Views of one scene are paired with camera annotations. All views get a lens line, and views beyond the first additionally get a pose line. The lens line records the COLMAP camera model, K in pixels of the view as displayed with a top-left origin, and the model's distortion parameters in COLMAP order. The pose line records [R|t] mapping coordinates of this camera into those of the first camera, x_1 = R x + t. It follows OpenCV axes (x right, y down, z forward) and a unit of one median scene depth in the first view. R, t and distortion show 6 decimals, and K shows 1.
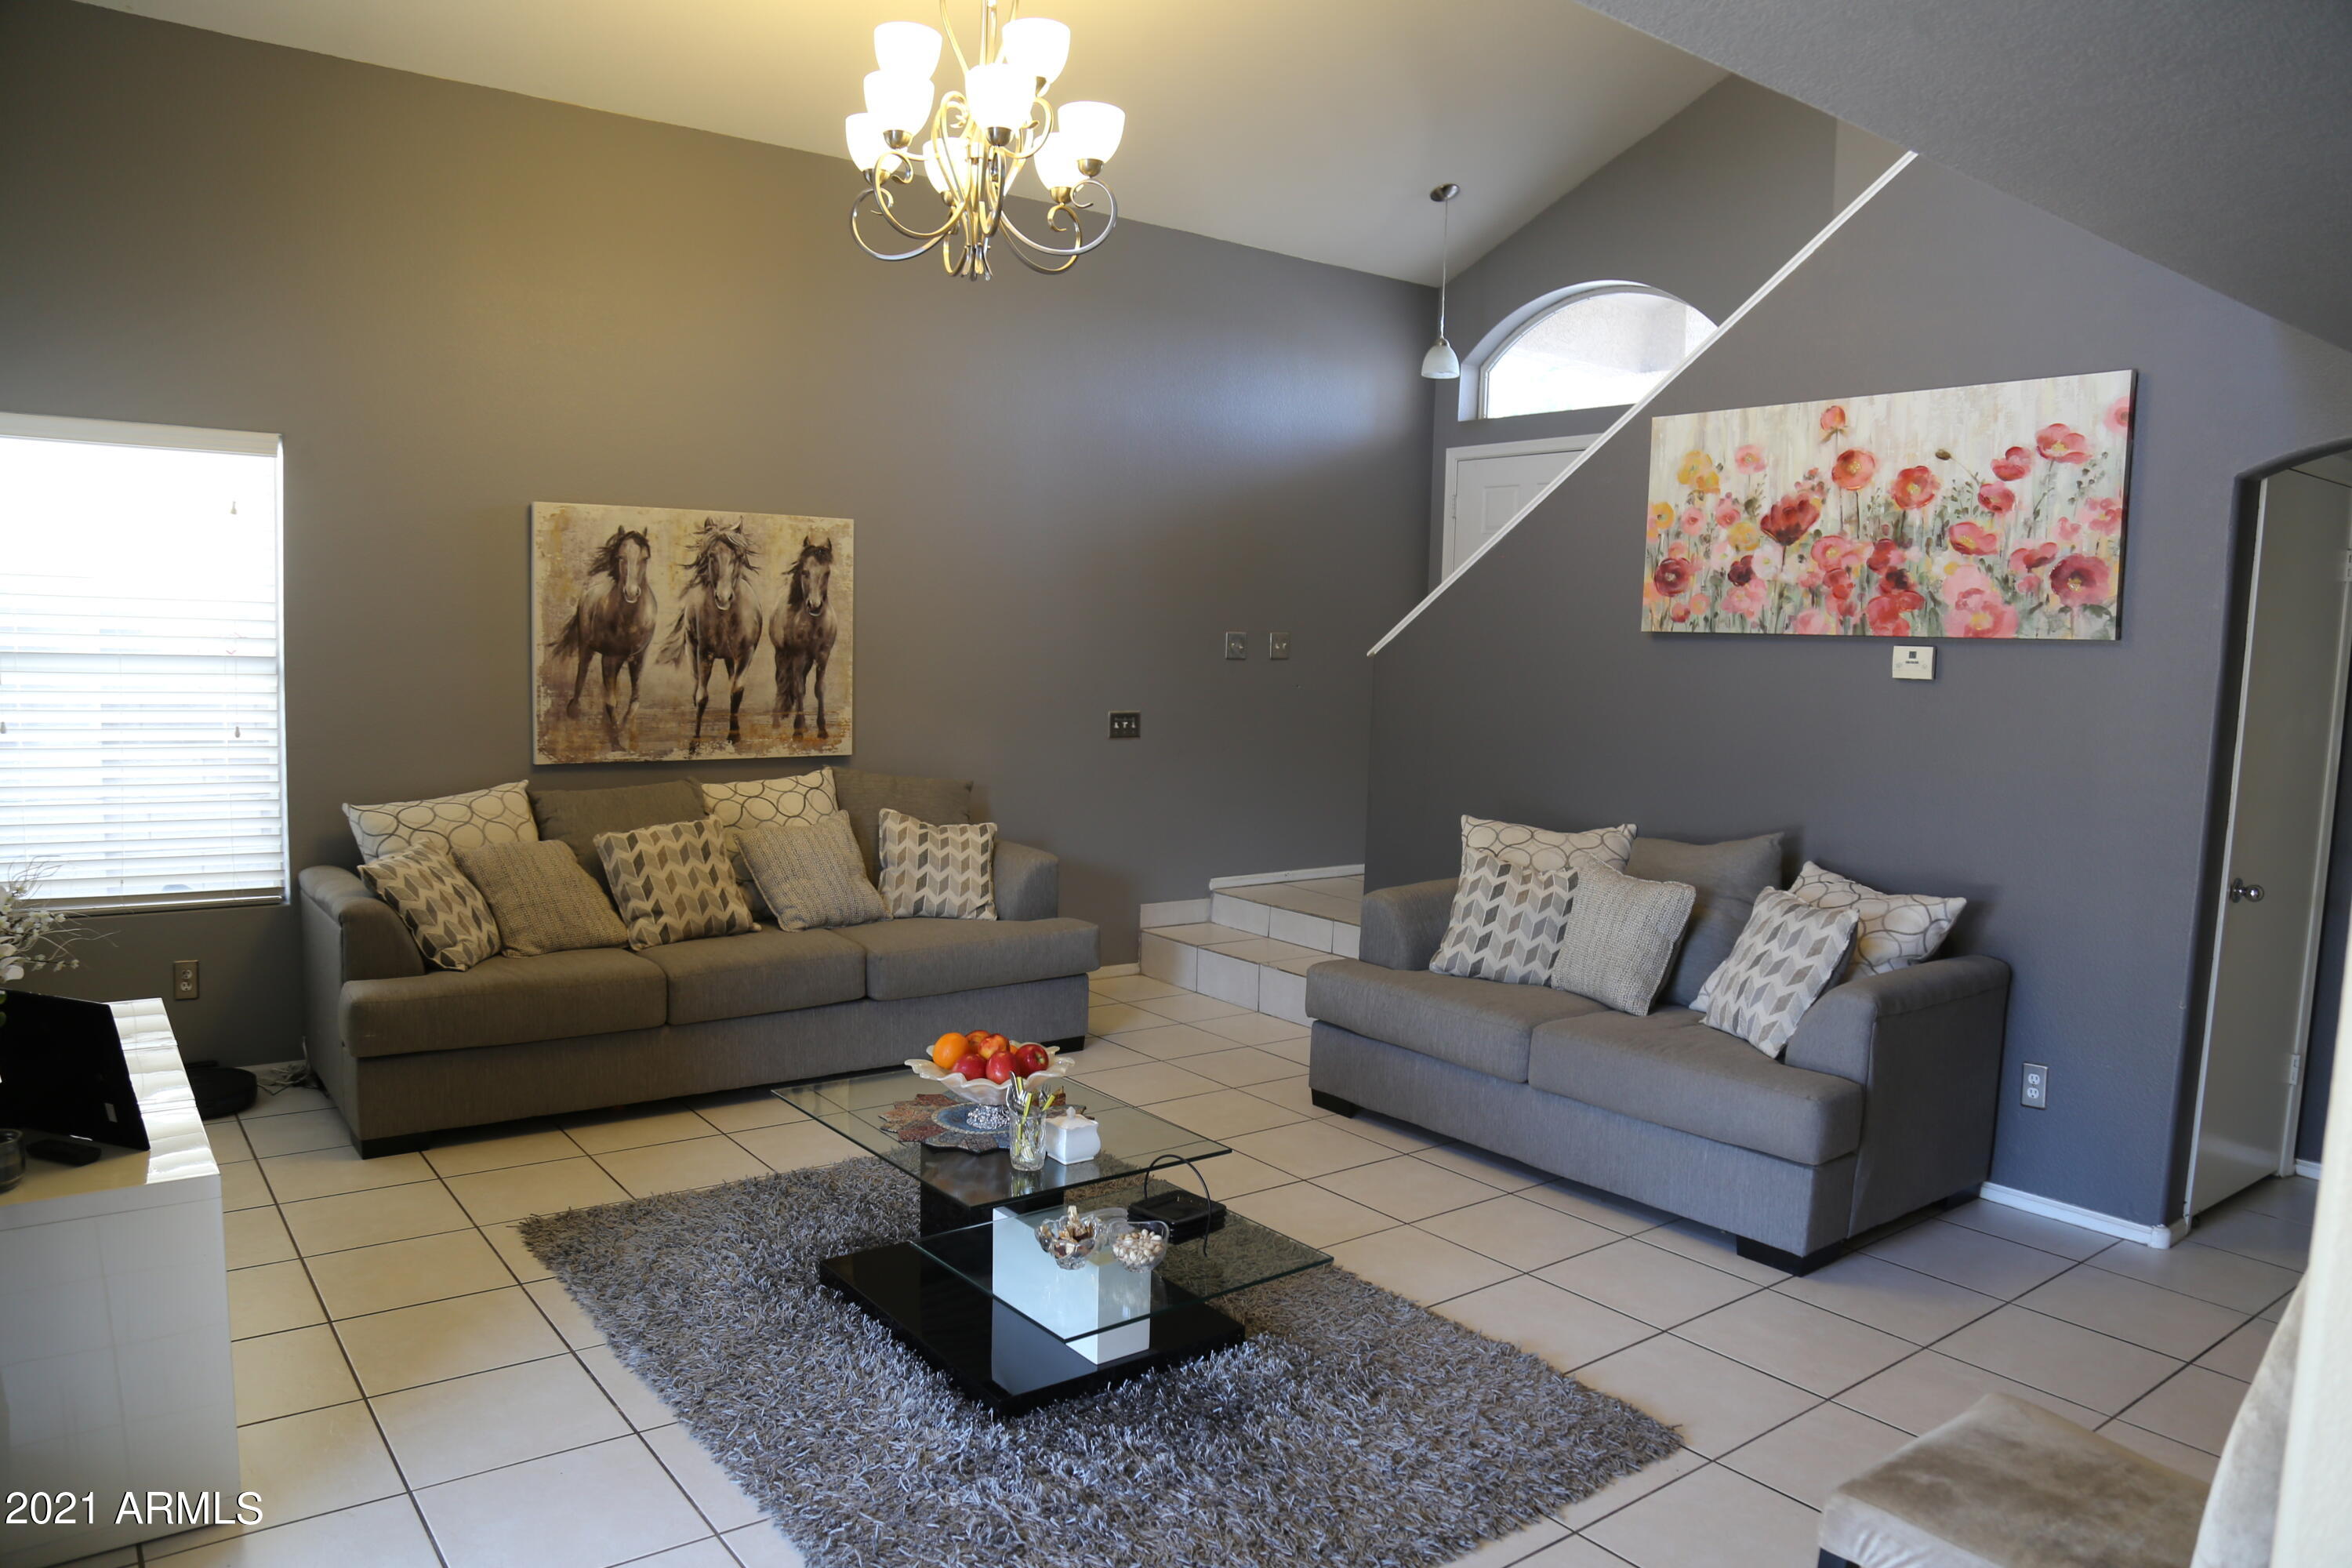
lens RADIAL K [[1597.9, 0, 1173.0], [0, 1597.9, 802.1], [0, 0, 1]] dist [-0.128333, 0.069303]
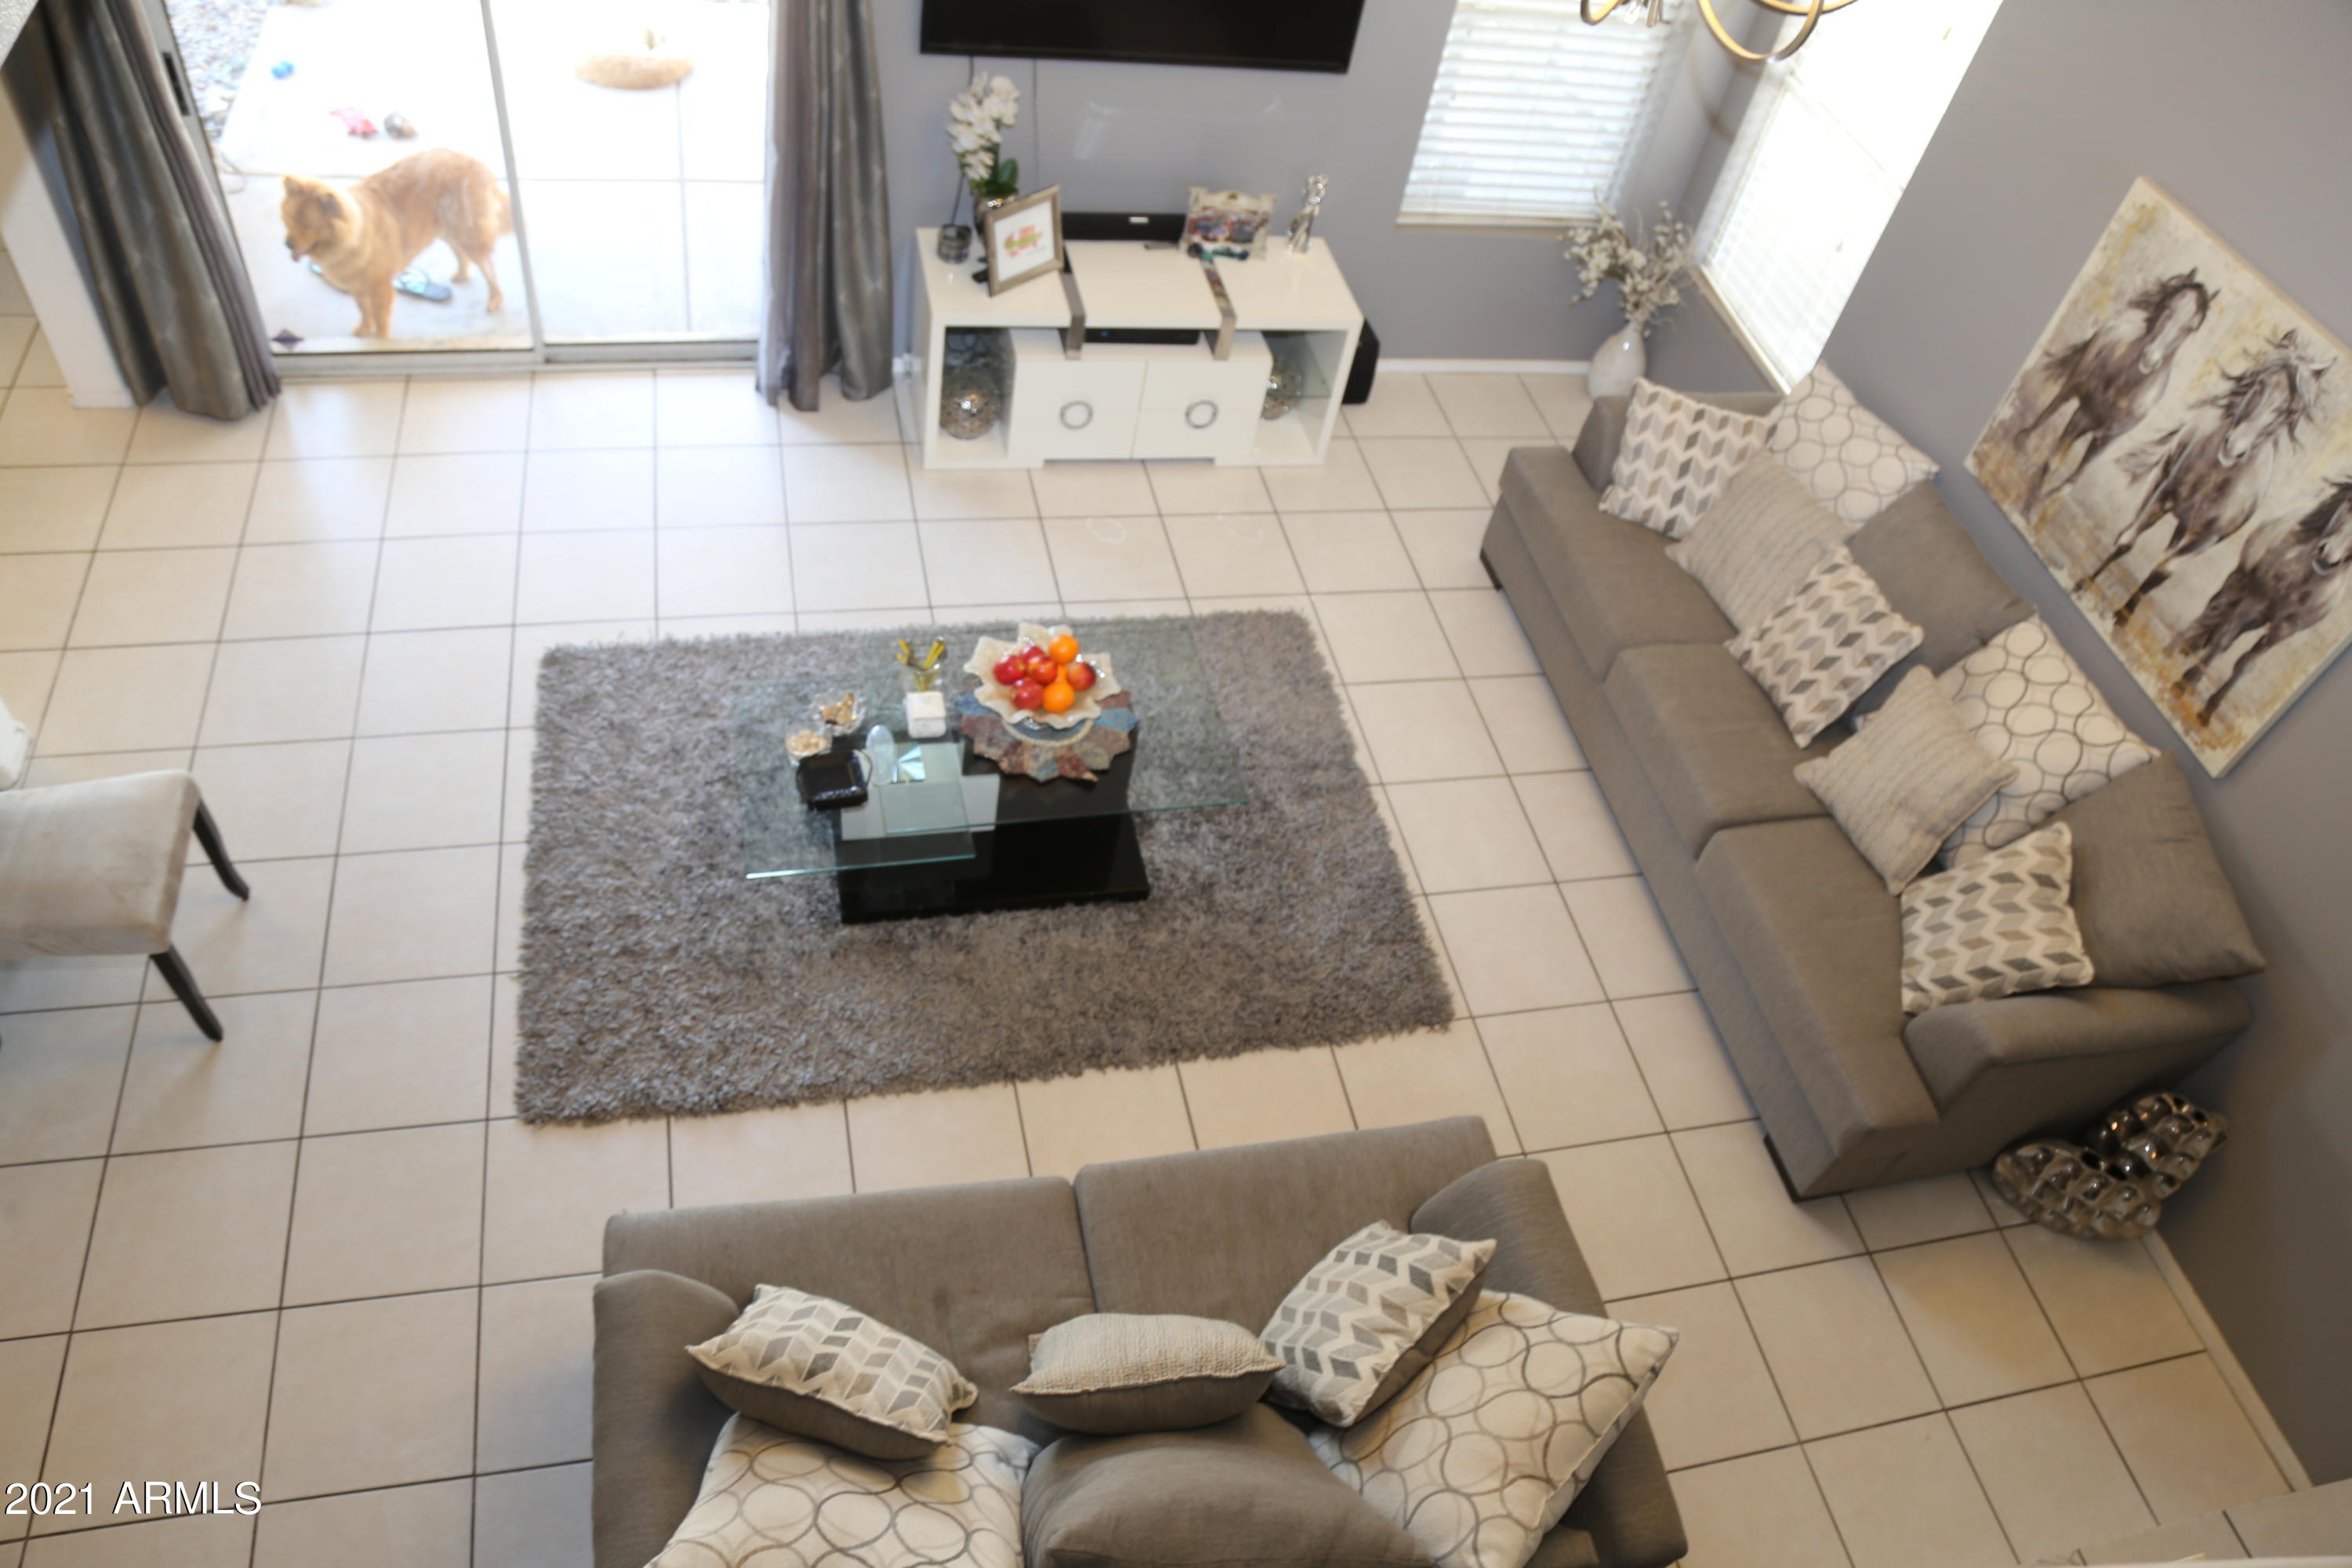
lens RADIAL K [[1610.3, 0, 1175.0], [0, 1610.3, 803.9], [0, 0, 1]] dist [-0.122408, 0.067039]
pose [[-0.405911, 0.629893, -0.662171, 0.407015], [-0.259100, 0.615502, 0.744328, -0.402294], [0.876415, 0.473700, -0.086634, 0.754539]]
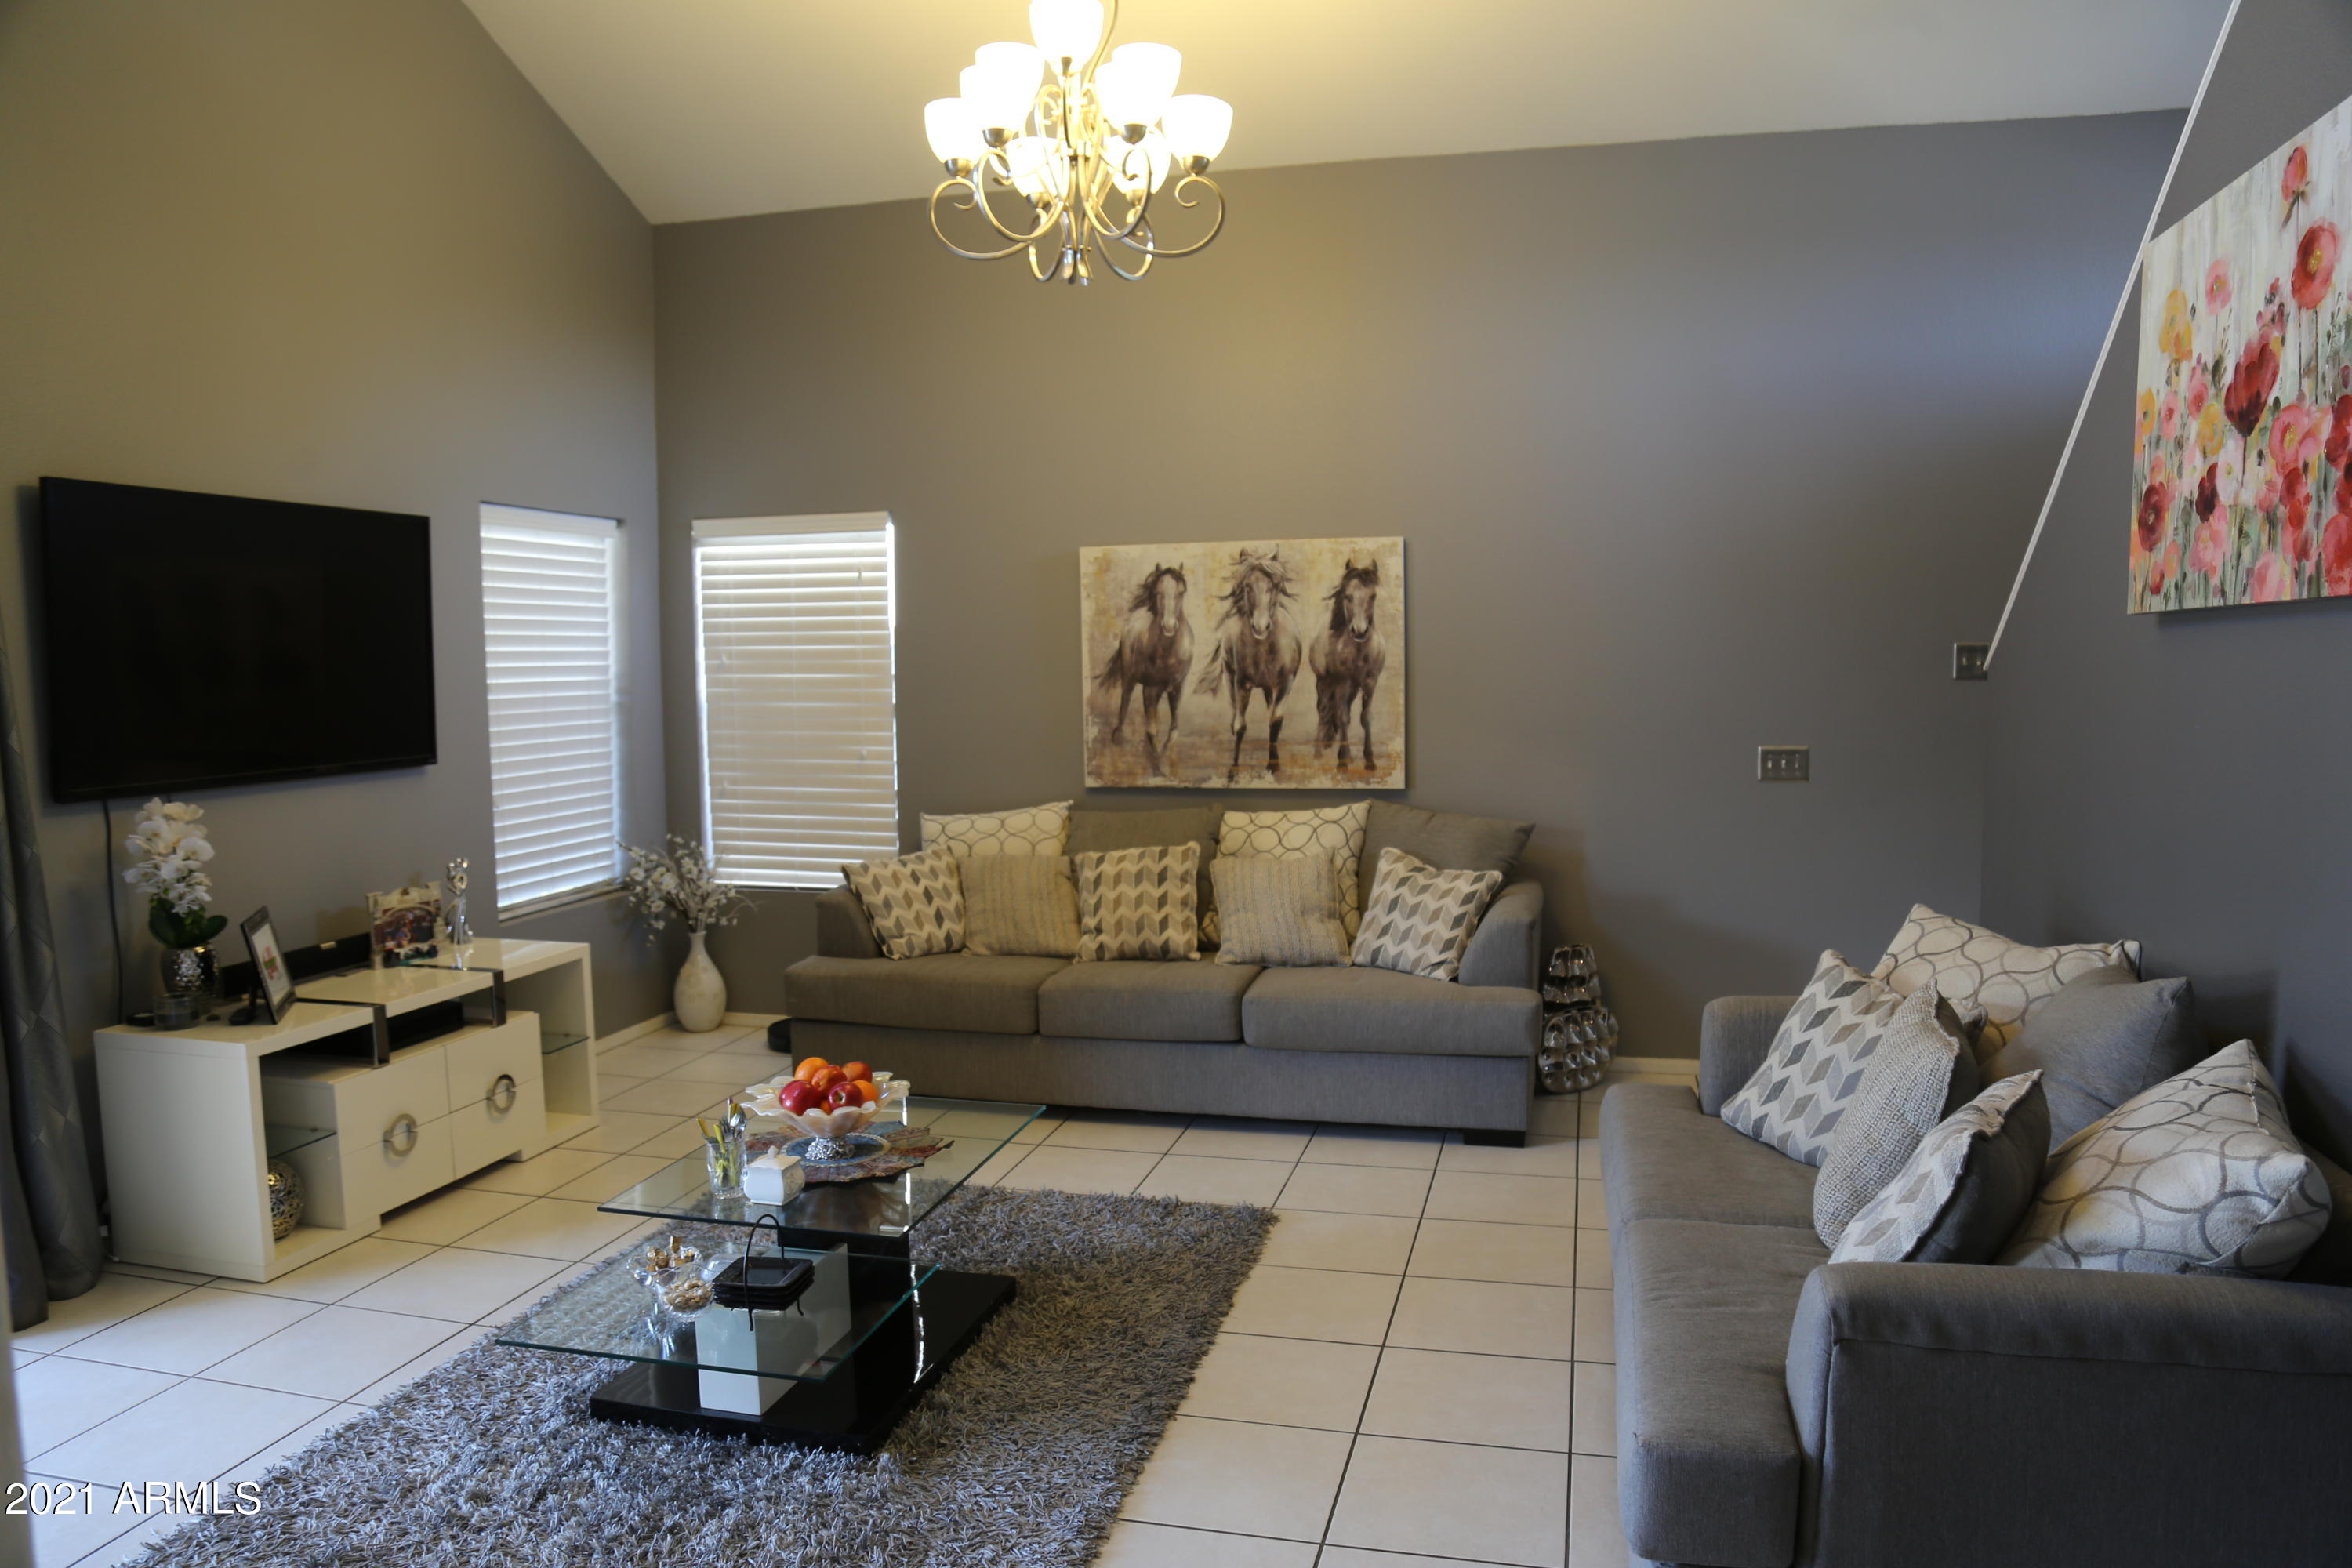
lens RADIAL K [[1590.3, 0, 1174.9], [0, 1590.3, 804.3], [0, 0, 1]] dist [-0.126101, 0.066791]
pose [[0.622079, 0.037018, -0.782079, 0.479351], [-0.052903, 0.998586, 0.005186, -0.019915], [0.781166, 0.038148, 0.623157, 0.340591]]
